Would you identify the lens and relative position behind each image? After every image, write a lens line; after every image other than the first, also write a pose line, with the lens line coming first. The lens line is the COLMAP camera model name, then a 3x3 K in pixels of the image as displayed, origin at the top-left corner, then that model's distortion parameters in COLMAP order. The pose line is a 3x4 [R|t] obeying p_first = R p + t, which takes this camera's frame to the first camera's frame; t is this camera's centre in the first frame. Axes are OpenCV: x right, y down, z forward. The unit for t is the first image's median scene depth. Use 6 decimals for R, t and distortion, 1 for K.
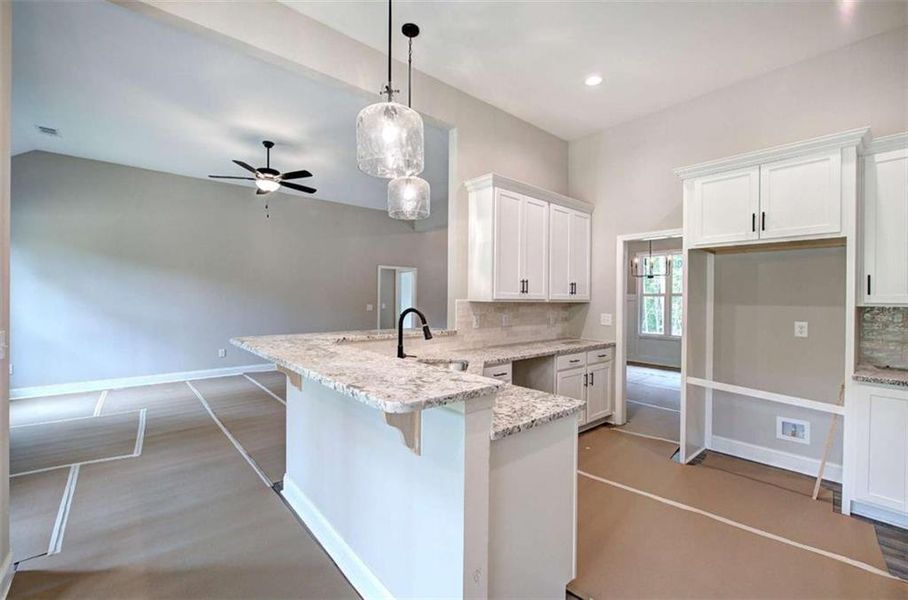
lens RADIAL K [[386.3, 0, 454.0], [0, 386.3, 300.0], [0, 0, 1]] dist [-0.001192, 0.000386]
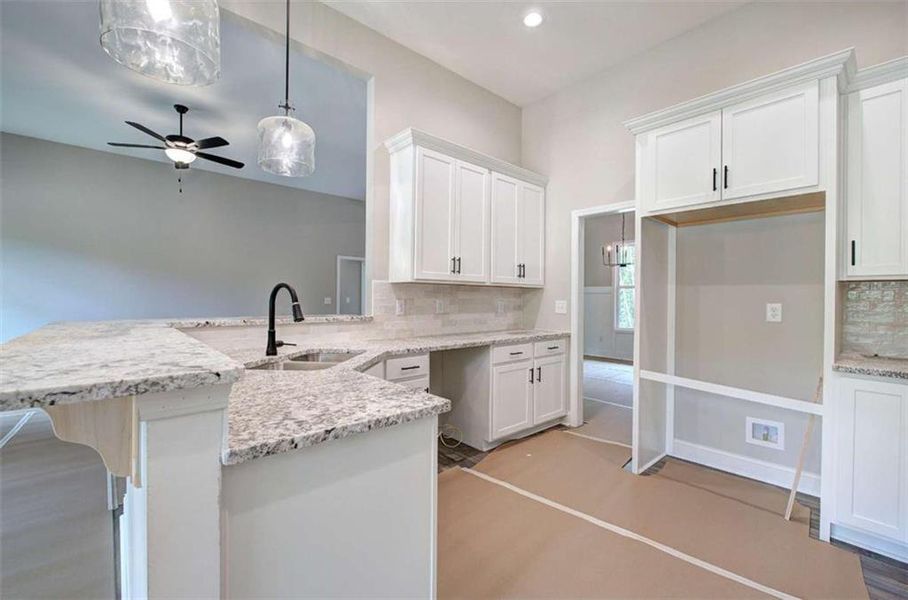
lens RADIAL K [[386.3, 0, 454.0], [0, 386.3, 300.0], [0, 0, 1]] dist [-0.001192, 0.000386]
pose [[0.999870, -0.000911, 0.016086, 0.187397], [0.000898, 0.999999, 0.000802, 0.046081], [-0.016086, -0.000787, 0.999870, 0.170152]]
